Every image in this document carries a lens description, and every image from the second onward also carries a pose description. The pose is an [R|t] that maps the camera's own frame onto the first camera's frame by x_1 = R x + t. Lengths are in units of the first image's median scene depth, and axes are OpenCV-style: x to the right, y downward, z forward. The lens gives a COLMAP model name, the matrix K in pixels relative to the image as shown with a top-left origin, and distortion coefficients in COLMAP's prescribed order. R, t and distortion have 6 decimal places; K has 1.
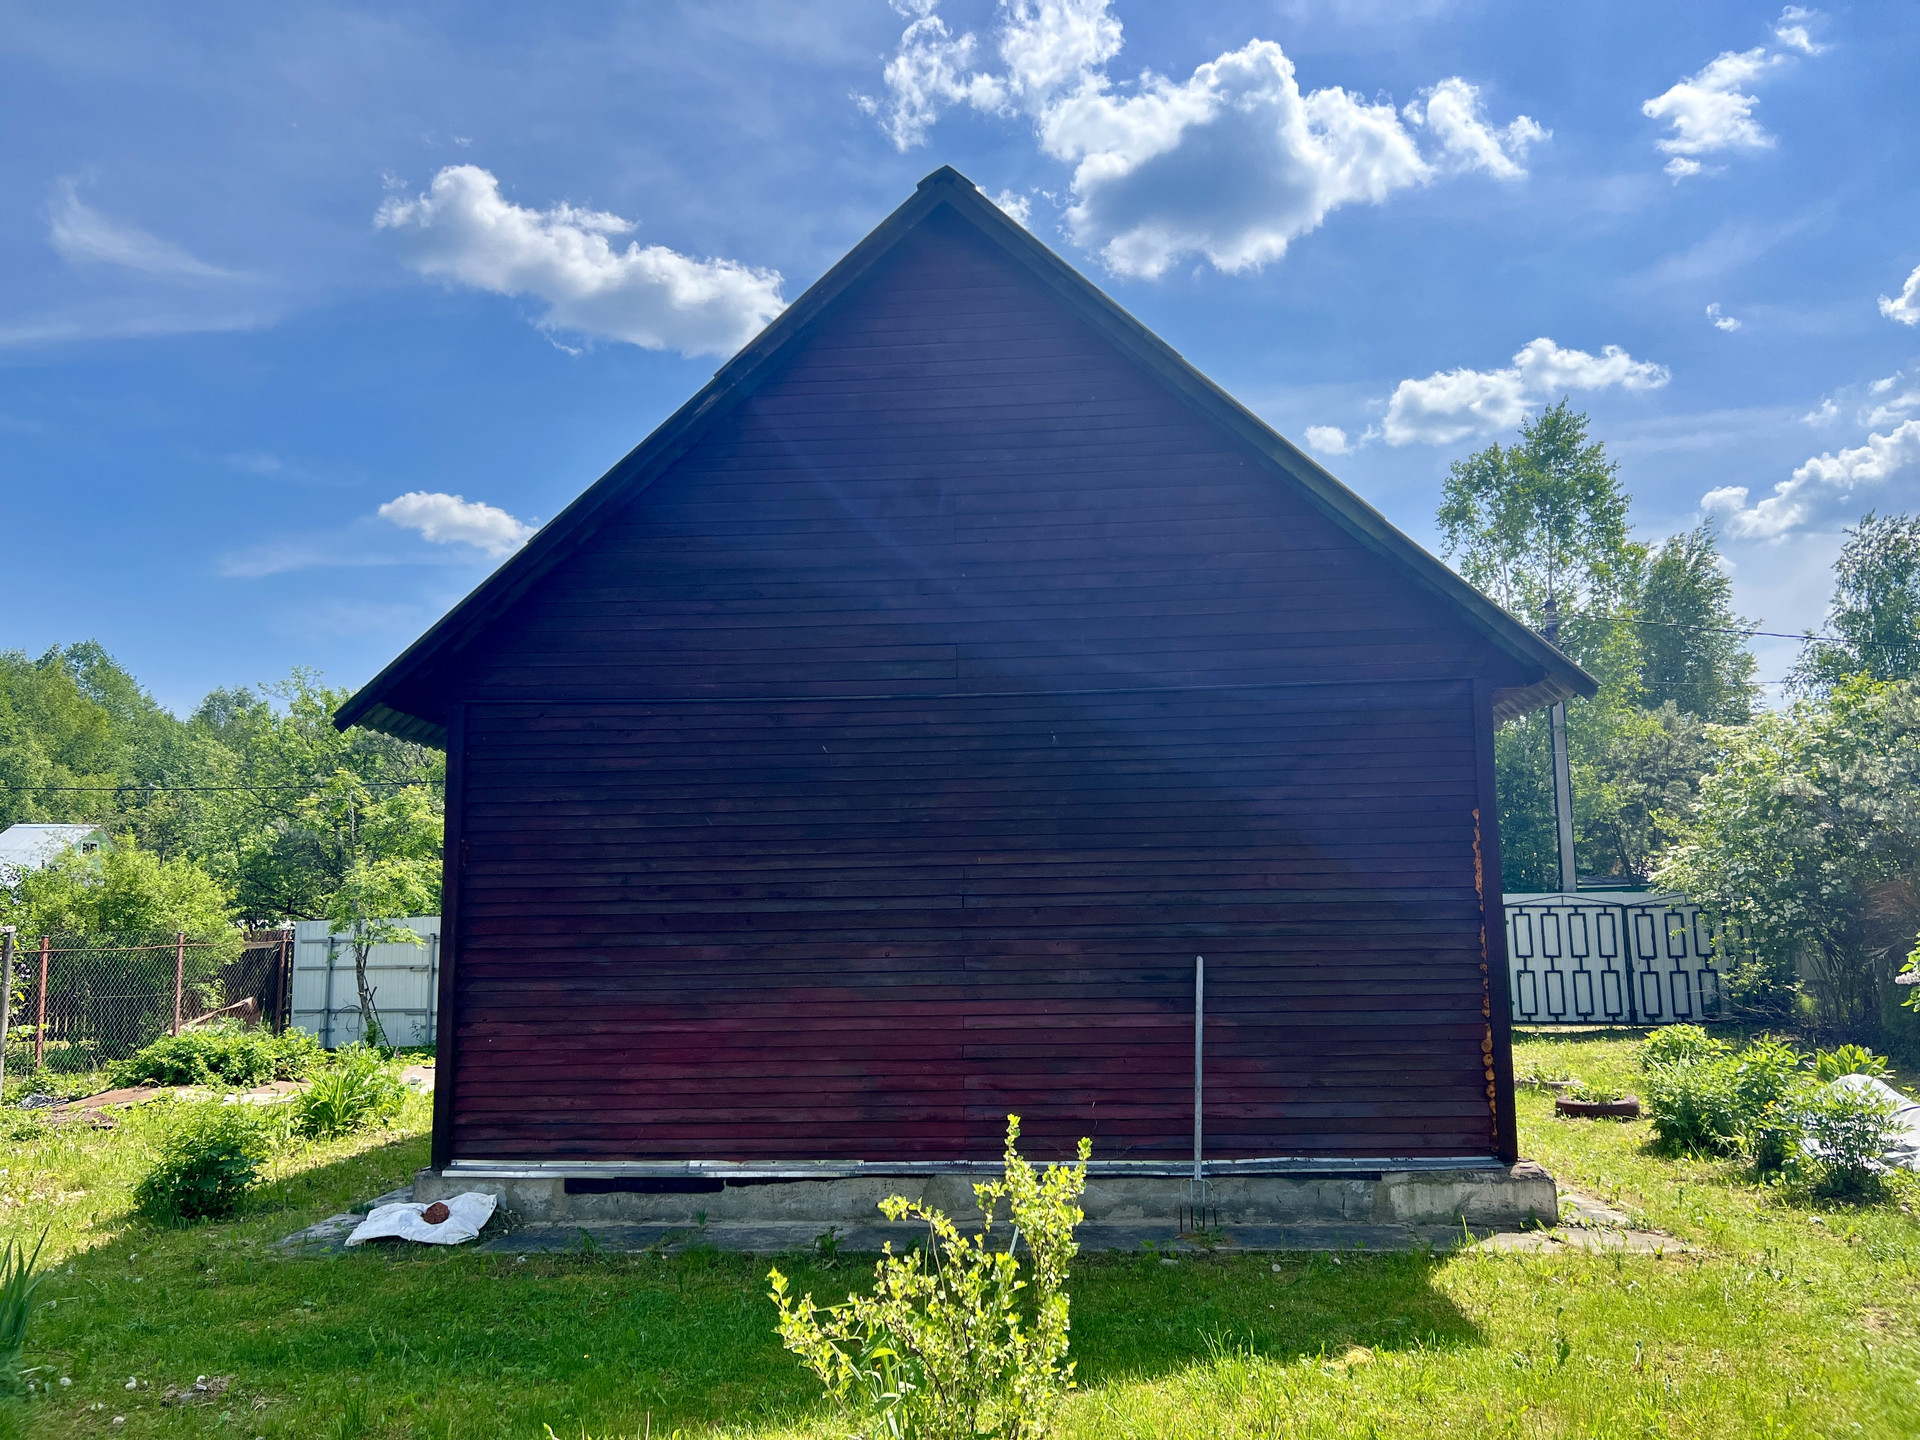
lens RADIAL K [[1435.2, 0, 960.0], [0, 1435.2, 720.0], [0, 0, 1]] dist [0.062360, -0.002873]
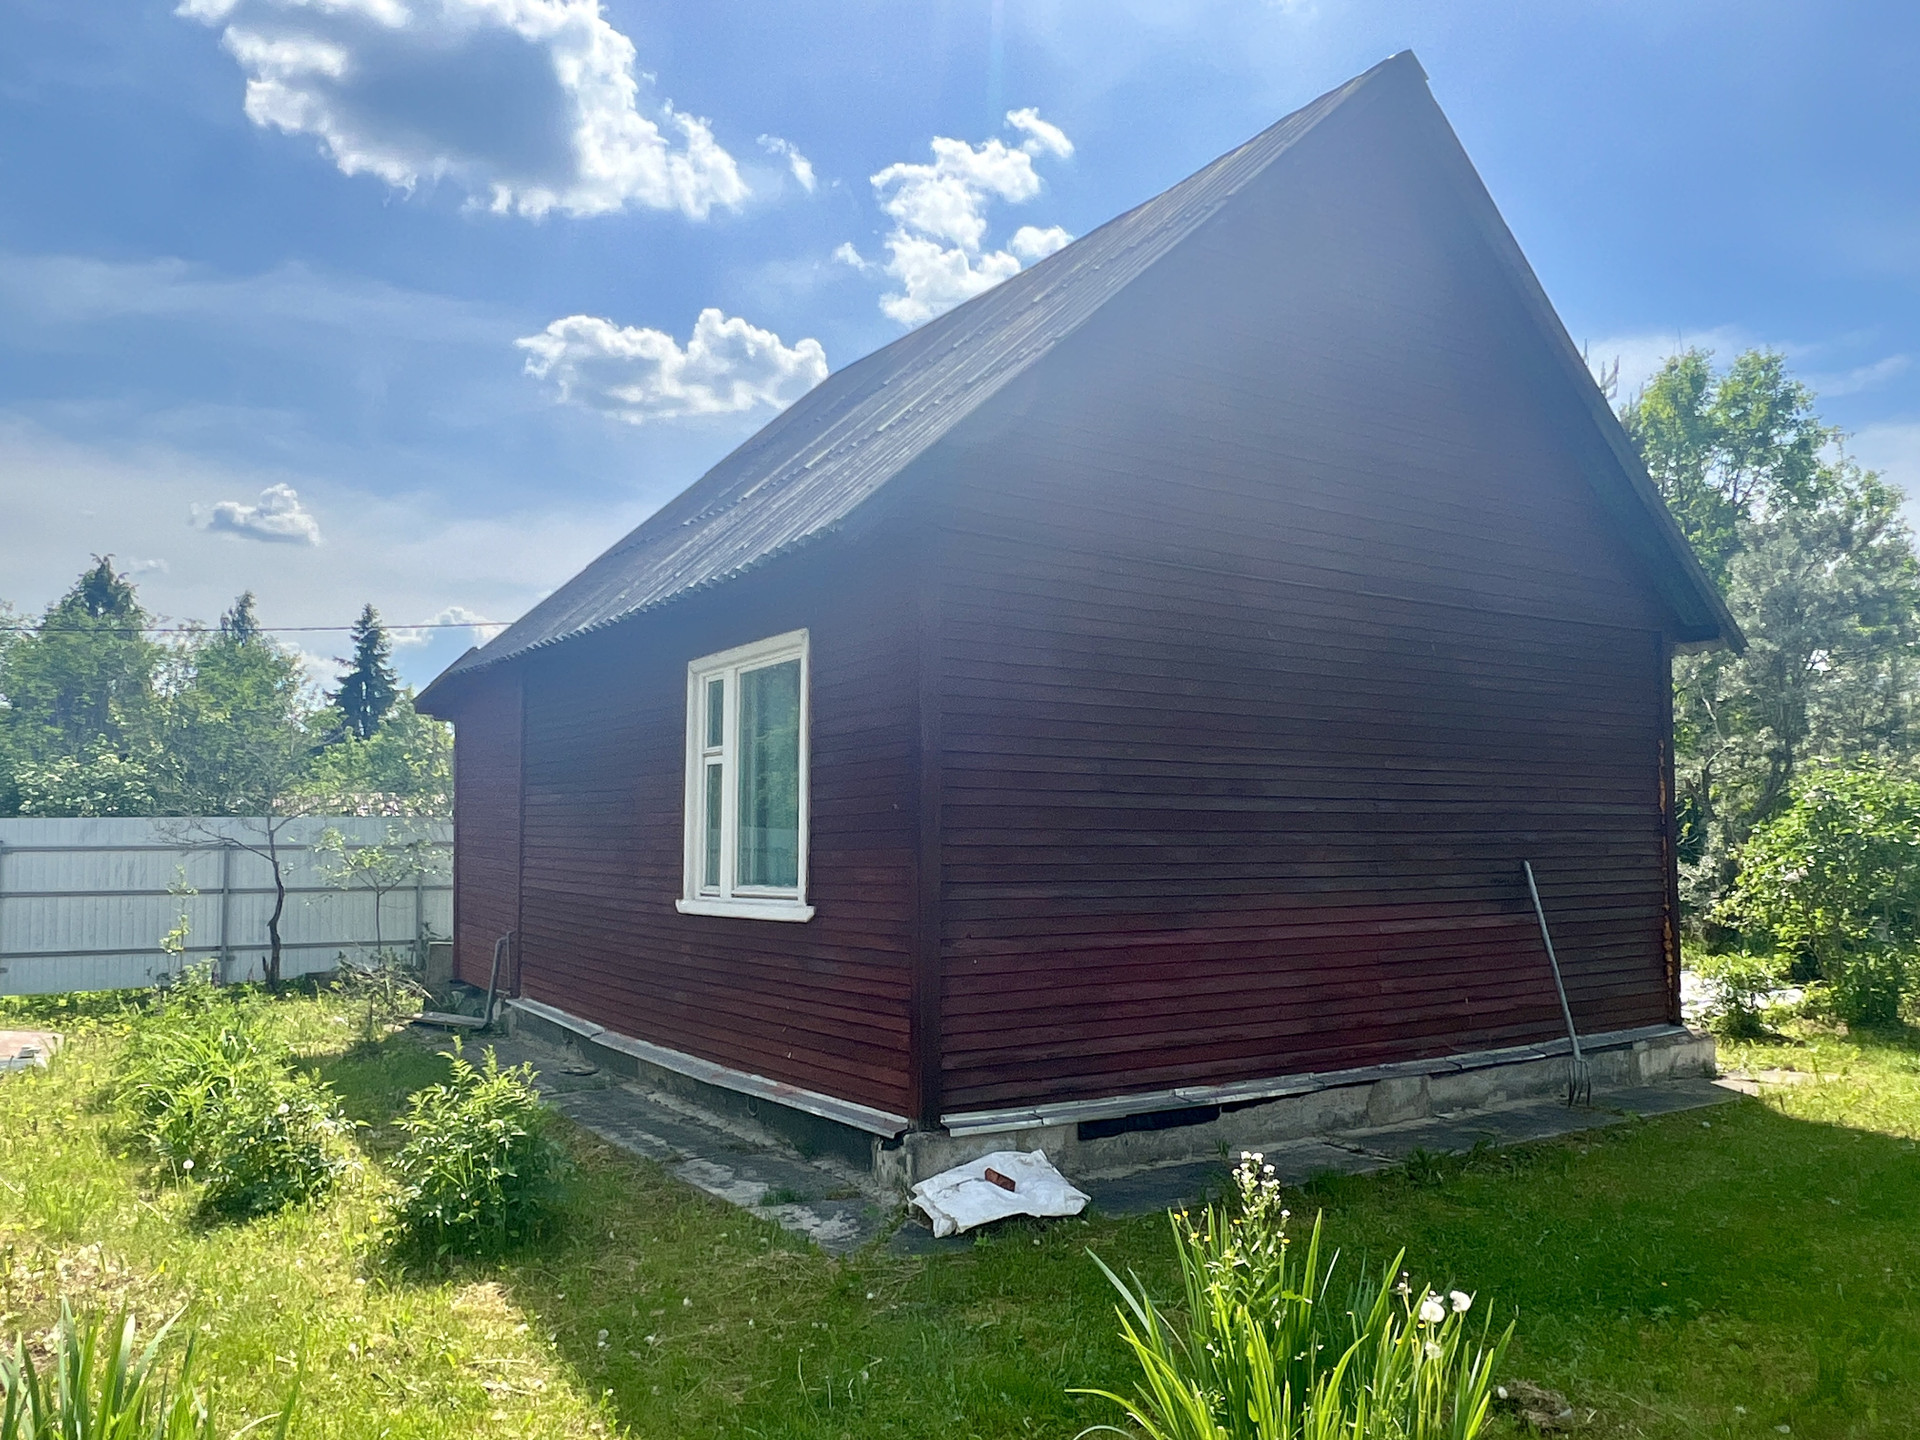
lens RADIAL K [[1434.0, 0, 960.0], [0, 1434.0, 720.0], [0, 0, 1]] dist [-0.002636, -0.001038]
pose [[0.790916, 0.068910, 0.608032, -0.828649], [-0.072453, 0.997195, -0.018770, 0.107867], [-0.607620, -0.029209, 0.793690, 0.398912]]
